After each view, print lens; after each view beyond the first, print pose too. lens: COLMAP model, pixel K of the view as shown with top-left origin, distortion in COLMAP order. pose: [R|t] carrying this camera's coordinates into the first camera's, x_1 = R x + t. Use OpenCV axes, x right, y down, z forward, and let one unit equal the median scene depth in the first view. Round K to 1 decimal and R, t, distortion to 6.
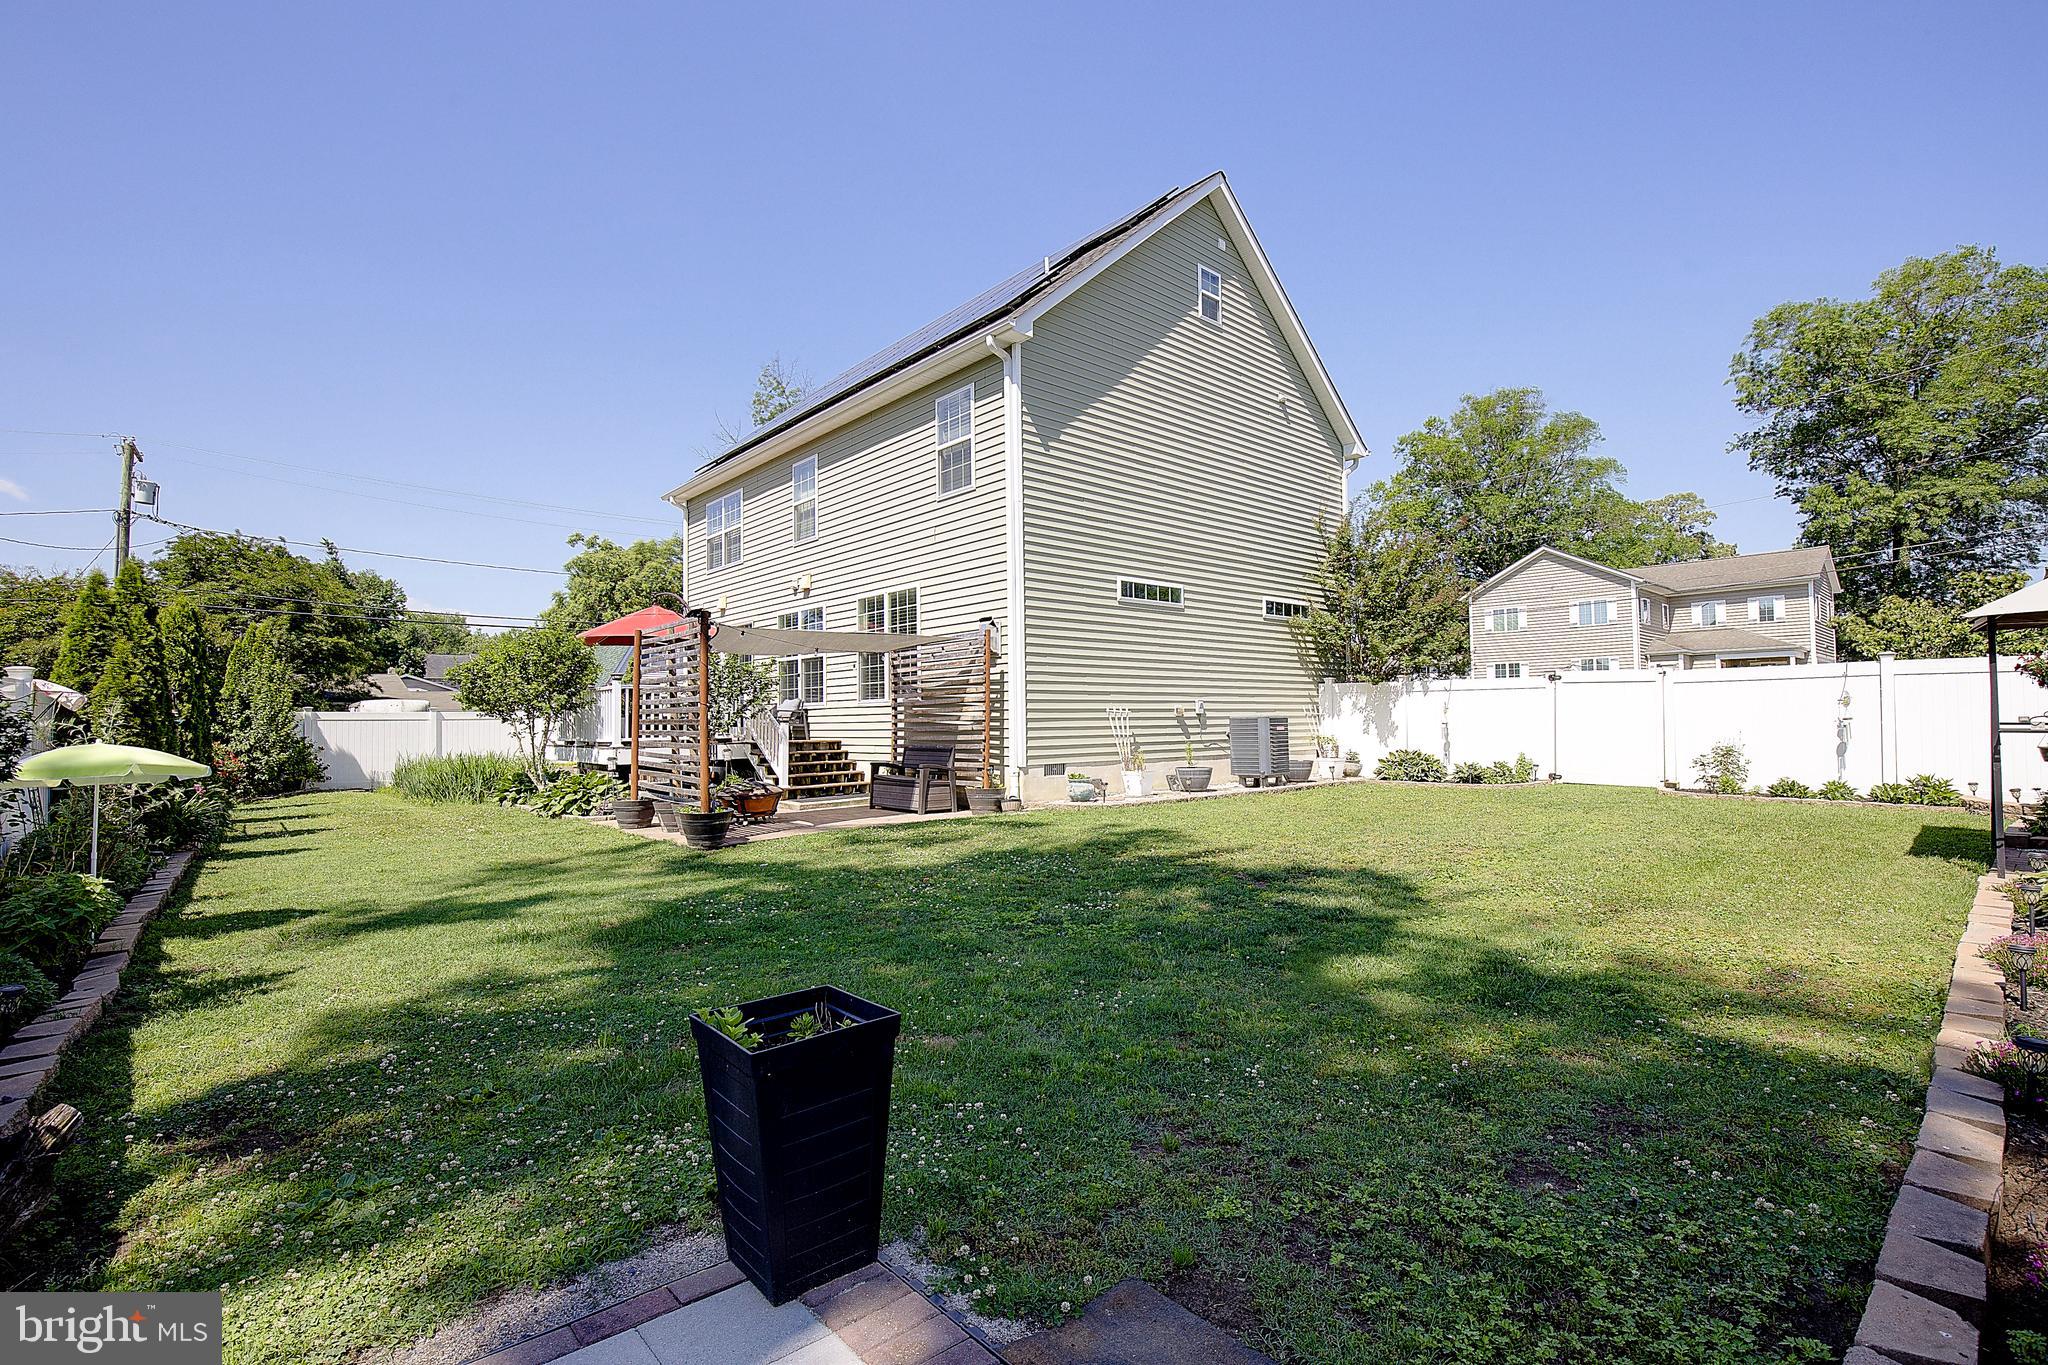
lens RADIAL K [[945.7, 0, 1044.7], [0, 945.7, 703.9], [0, 0, 1]] dist [-0.033633, 0.002509]
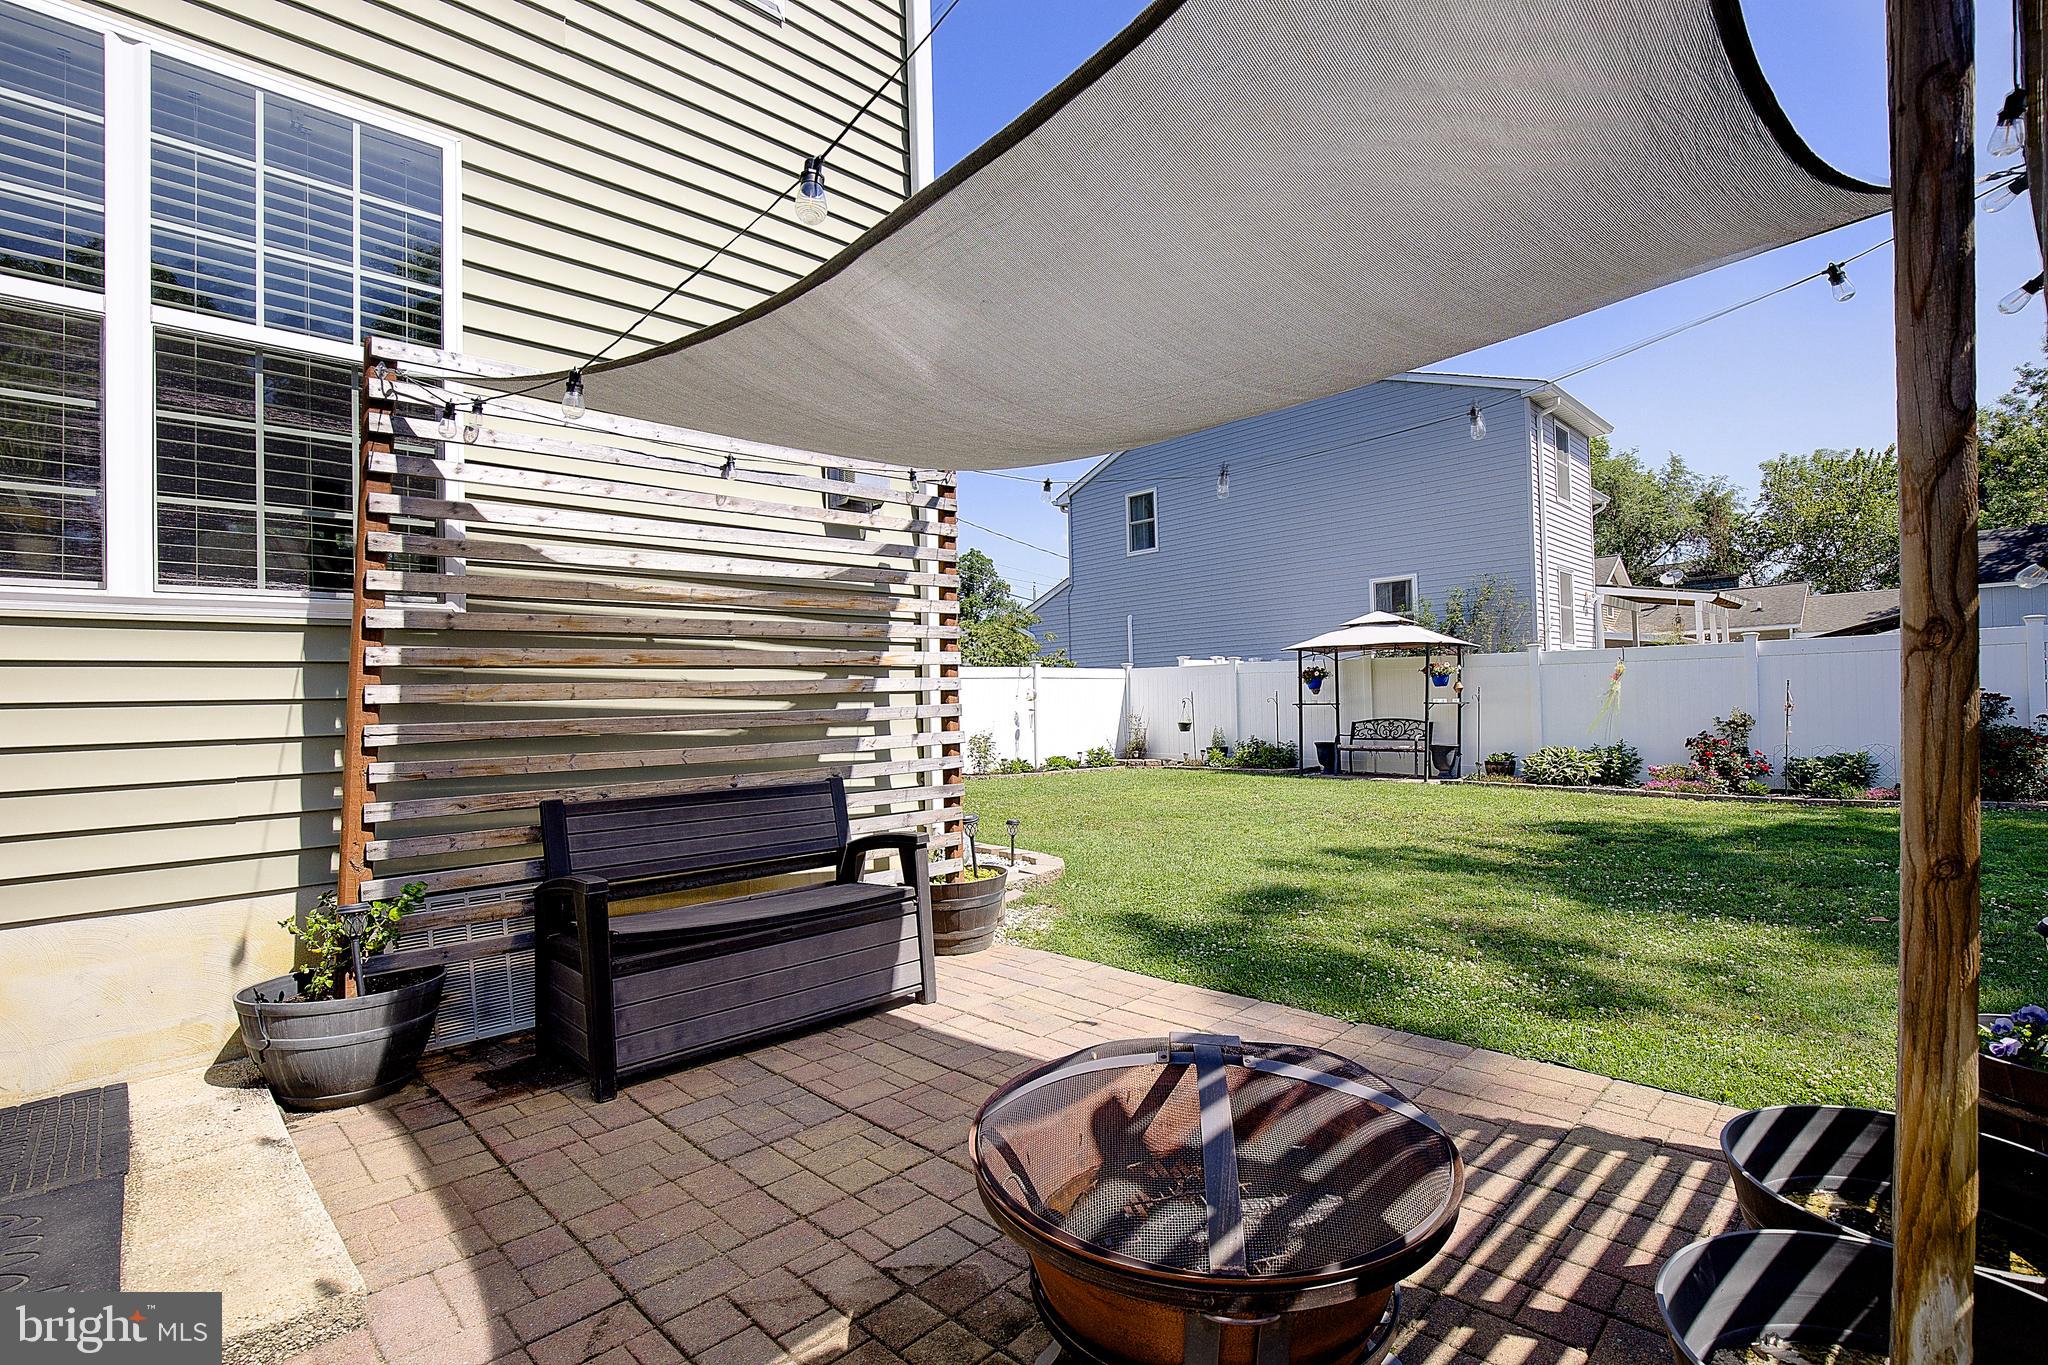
lens RADIAL K [[945.7, 0, 1037.7], [0, 945.7, 685.2], [0, 0, 1]] dist [-0.033633, 0.002509]
pose [[-0.067765, 0.038508, 0.996958, -0.368426], [0.010053, 0.999231, -0.037912, 0.024566], [-0.997651, 0.007453, -0.068100, 0.839183]]
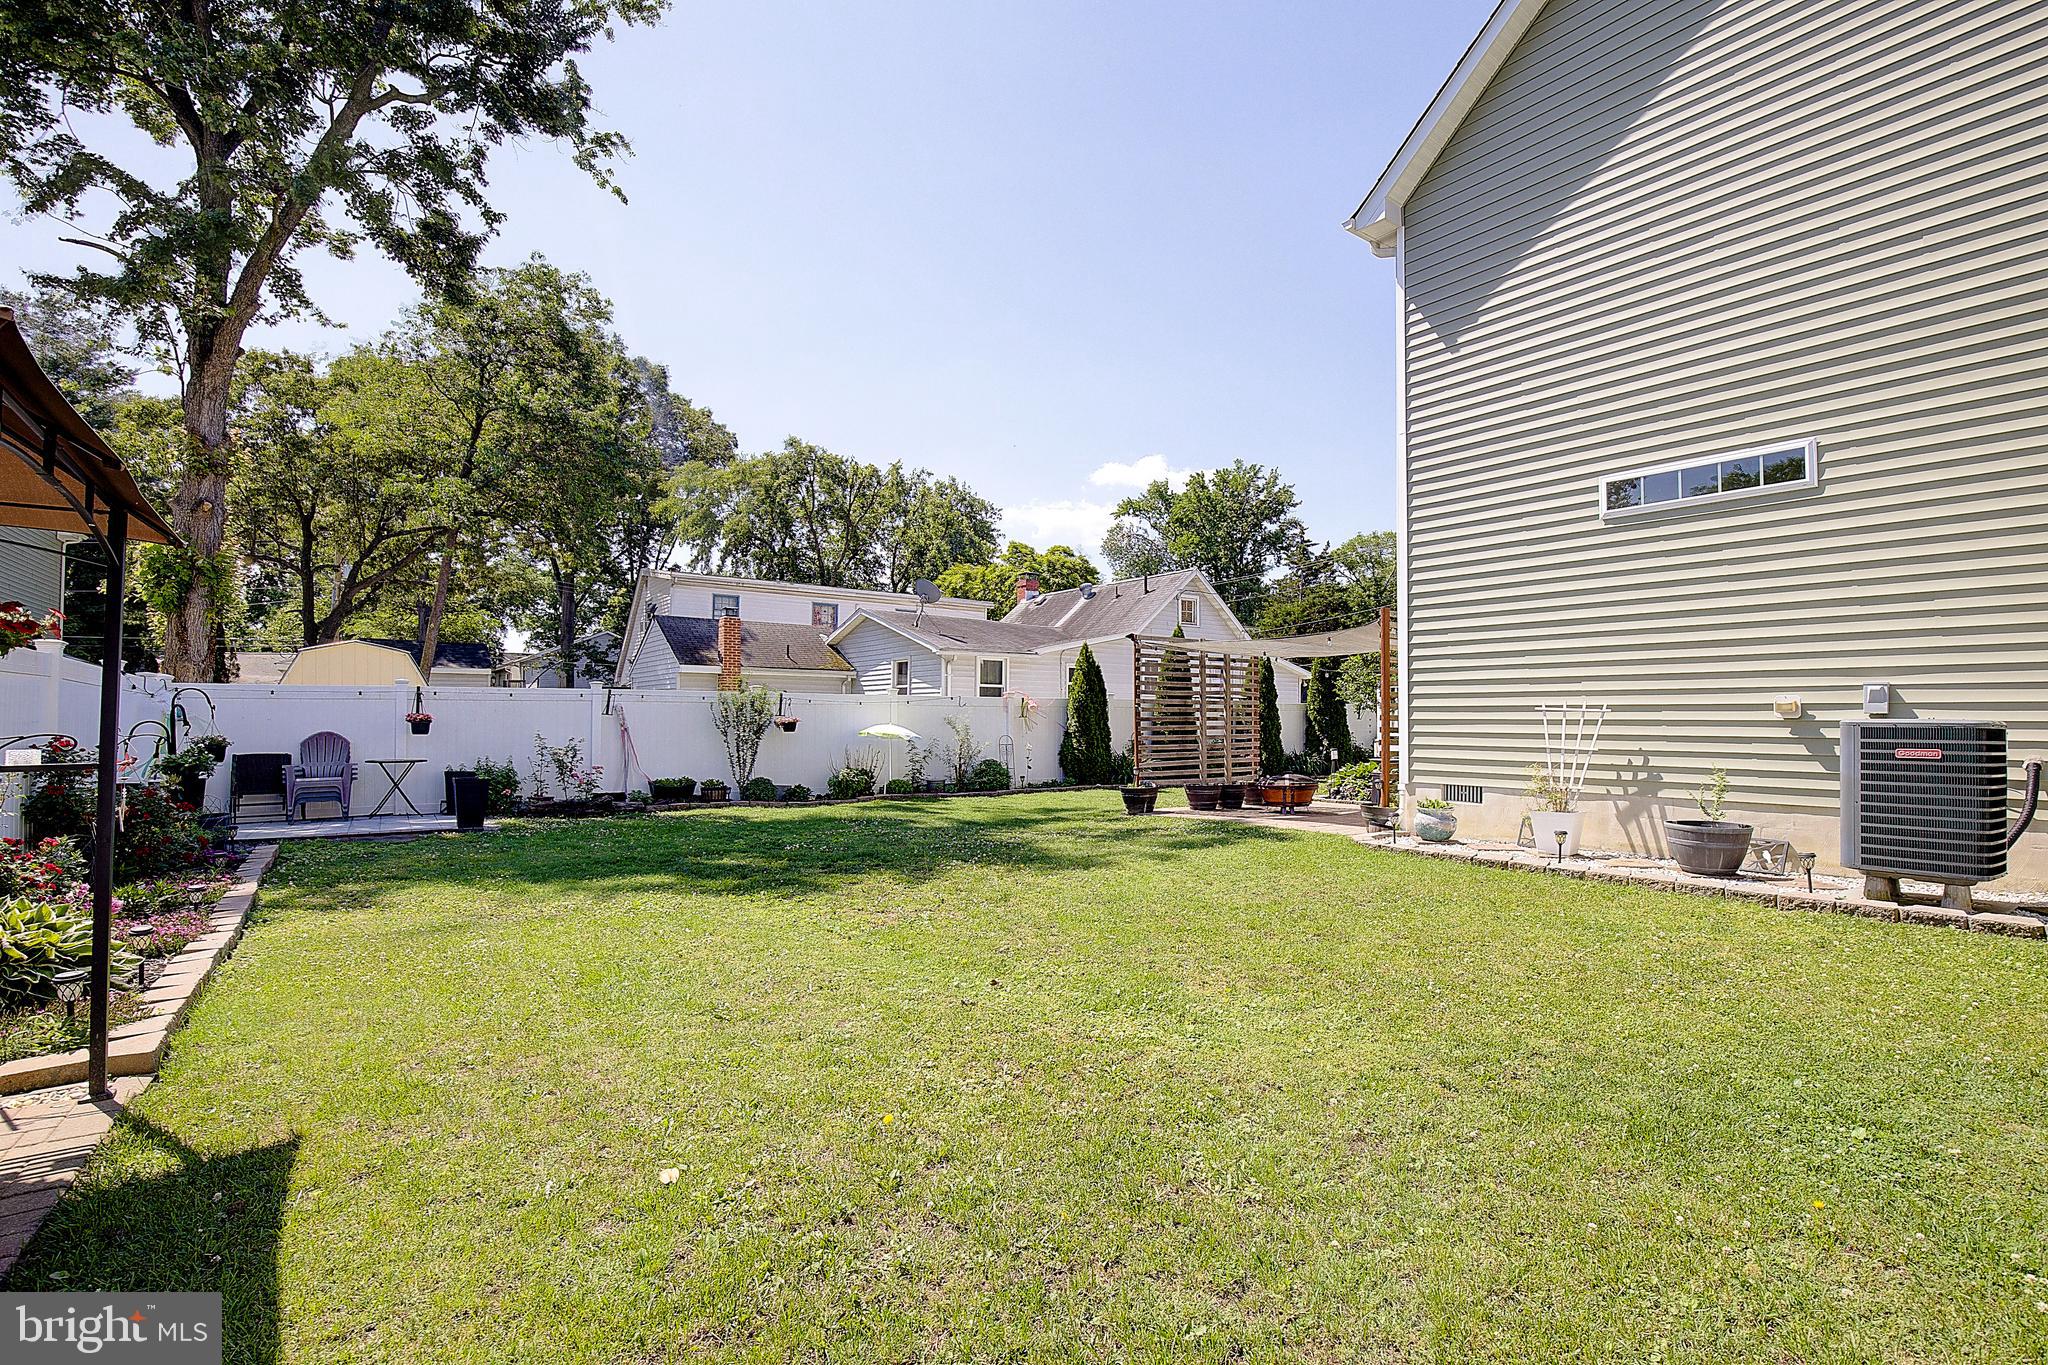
lens RADIAL K [[945.7, 0, 1031.9], [0, 945.7, 714.3], [0, 0, 1]] dist [-0.033633, 0.002509]
pose [[-0.096547, 0.011793, -0.995259, 0.632610], [0.014539, 0.999840, 0.010436, -0.000043], [0.995222, -0.013463, -0.096703, 0.650879]]
